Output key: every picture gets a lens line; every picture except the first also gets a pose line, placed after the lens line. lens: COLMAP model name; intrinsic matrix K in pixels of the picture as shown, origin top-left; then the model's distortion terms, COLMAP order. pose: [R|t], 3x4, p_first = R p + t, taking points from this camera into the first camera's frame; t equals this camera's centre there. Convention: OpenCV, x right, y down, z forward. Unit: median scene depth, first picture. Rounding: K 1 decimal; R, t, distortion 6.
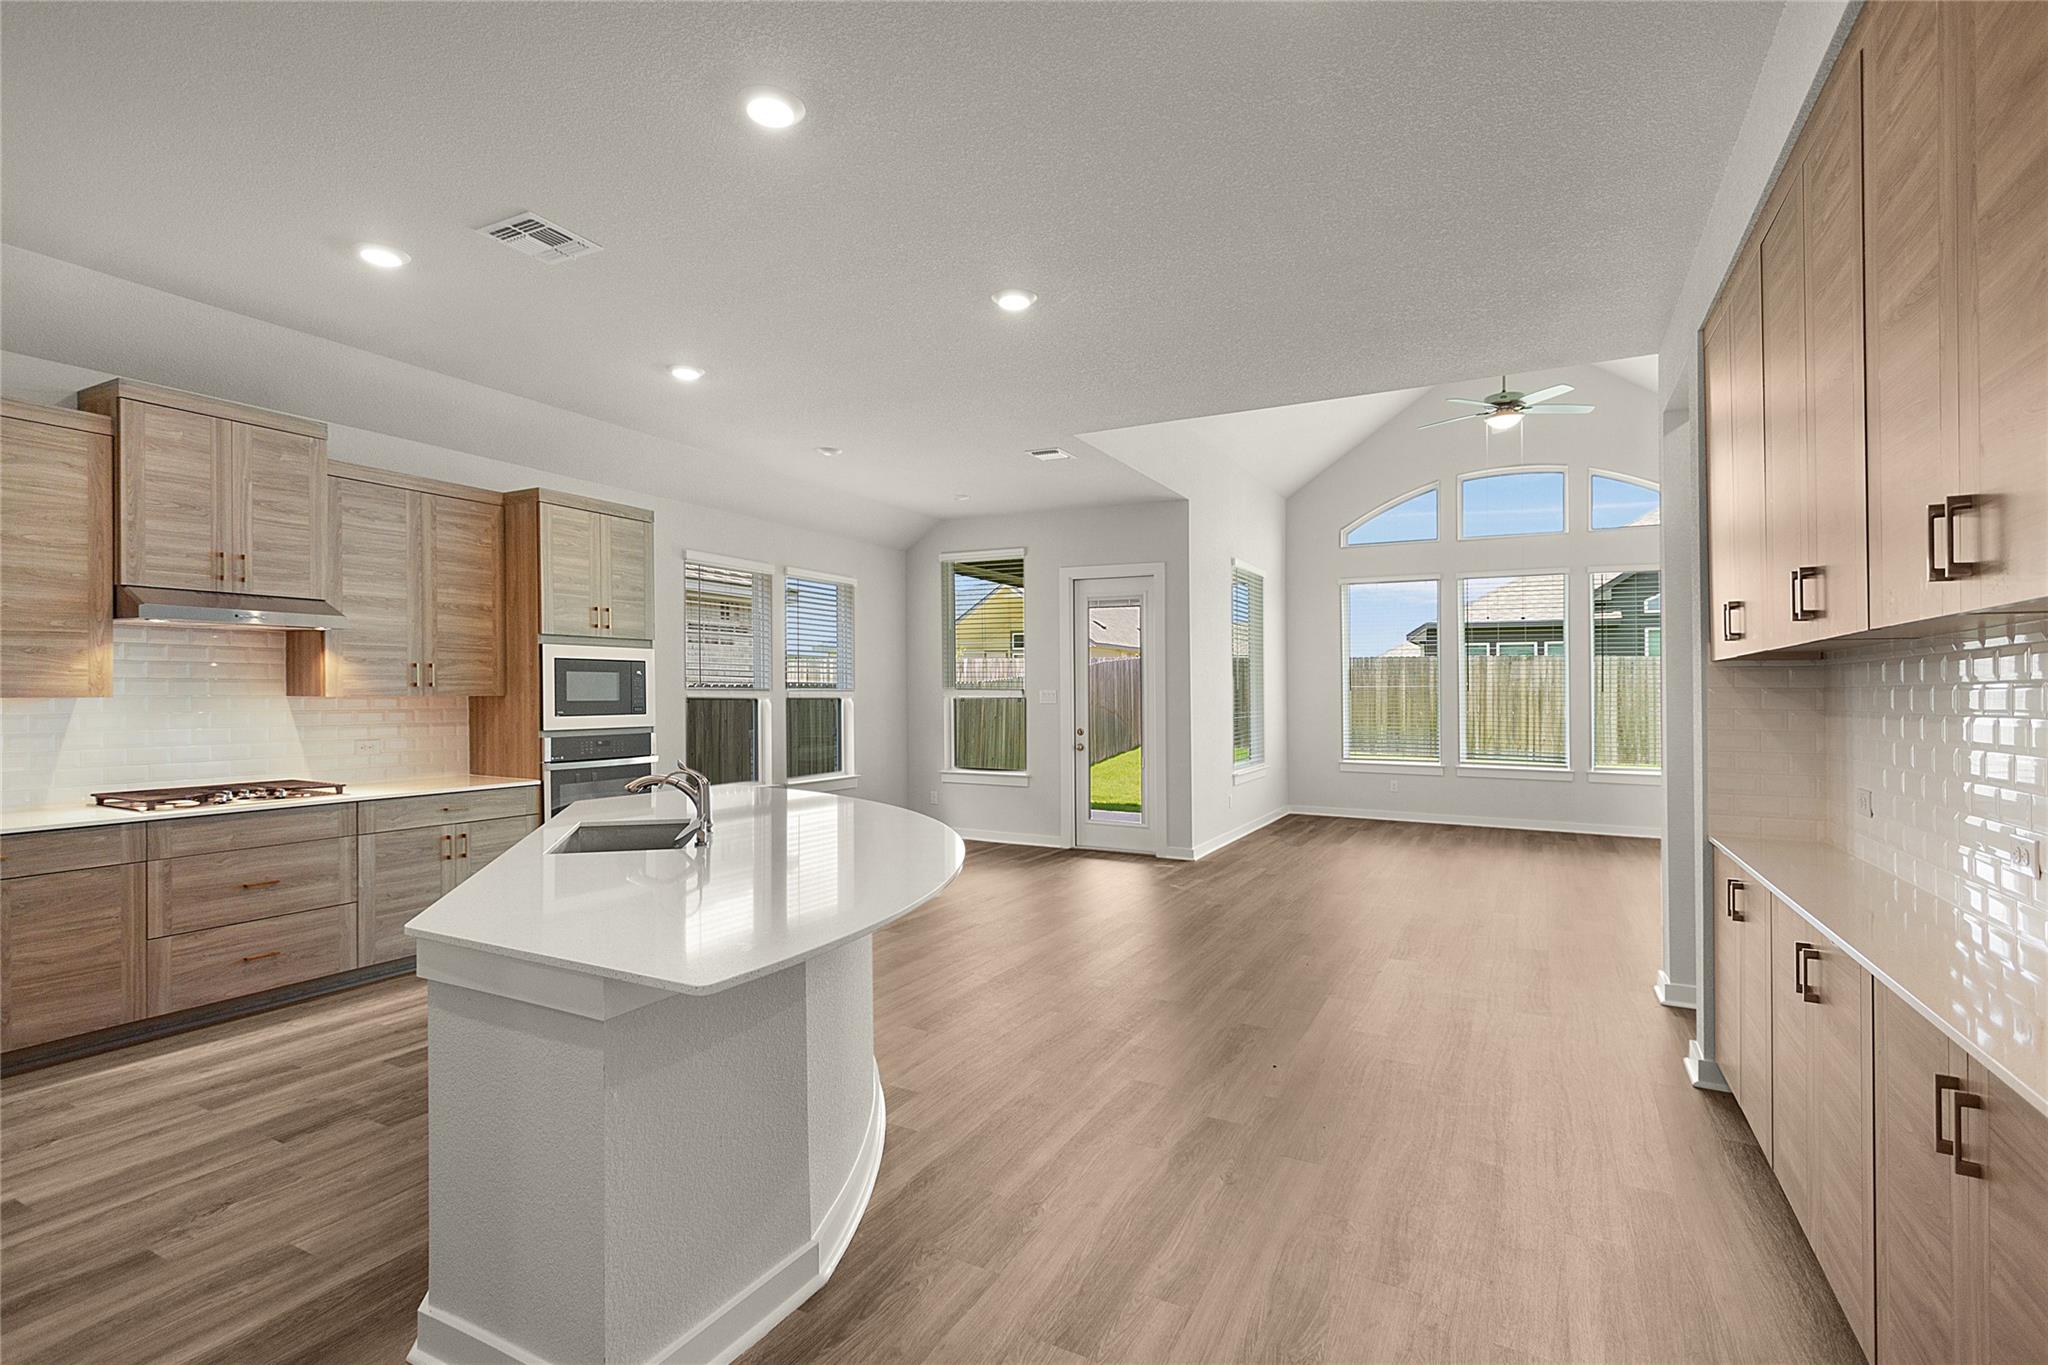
lens RADIAL K [[969.3, 0, 1011.0], [0, 969.3, 687.9], [0, 0, 1]] dist [0.001993, 0.000419]
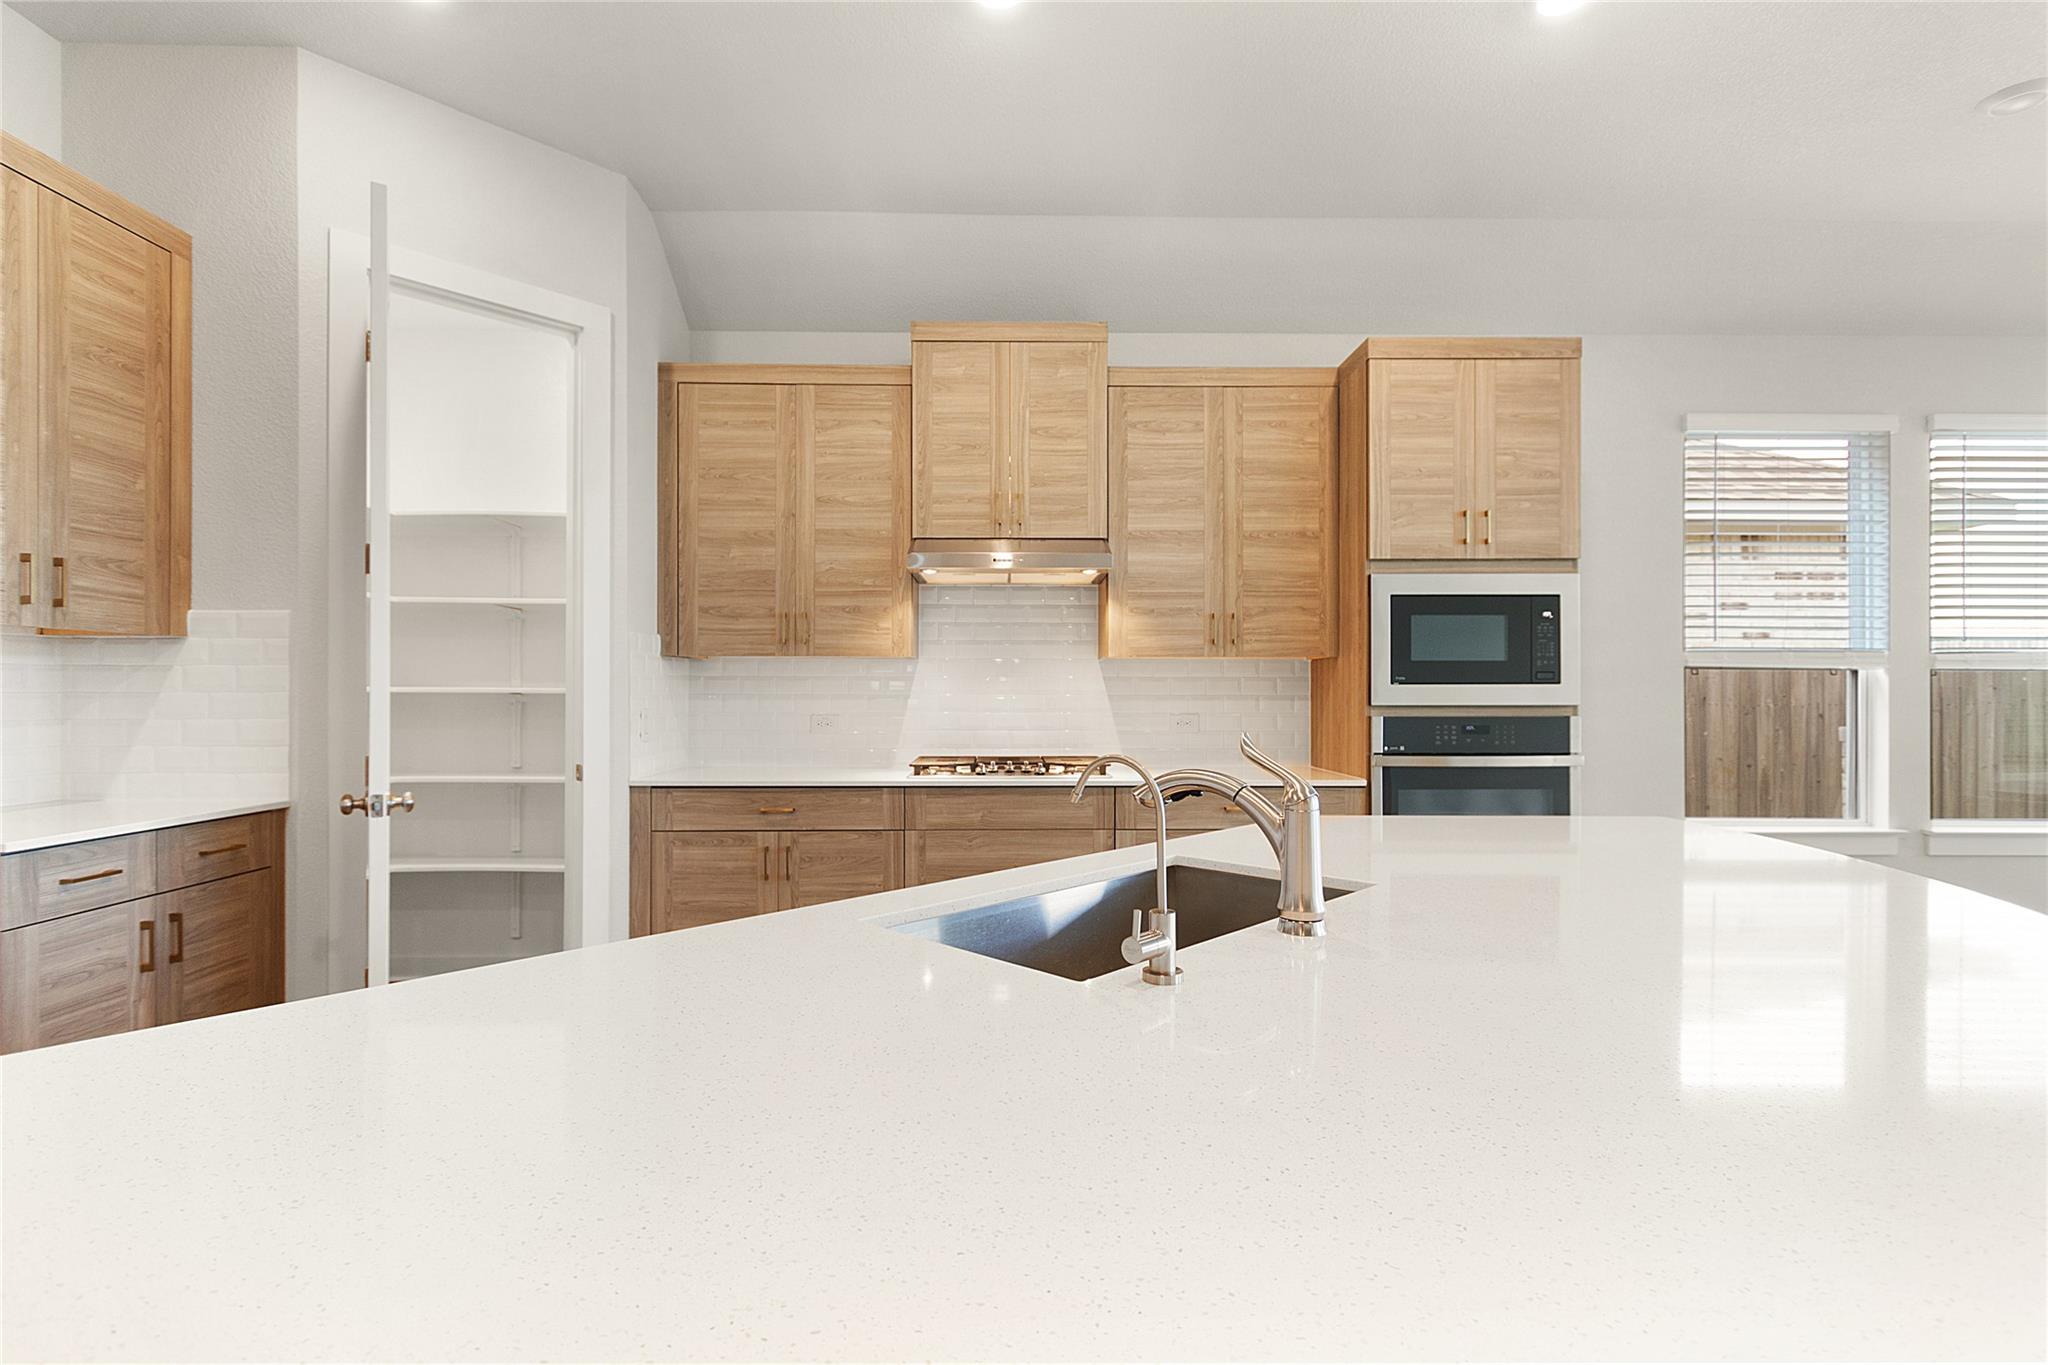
lens RADIAL K [[944.9, 0, 1022.4], [0, 944.9, 710.0], [0, 0, 1]] dist [0.002851, 0.000115]
pose [[0.489656, 0.009887, -0.871859, -0.040062], [0.001341, 0.999926, 0.012092, 0.041120], [0.871914, -0.007090, 0.489607, 0.504313]]
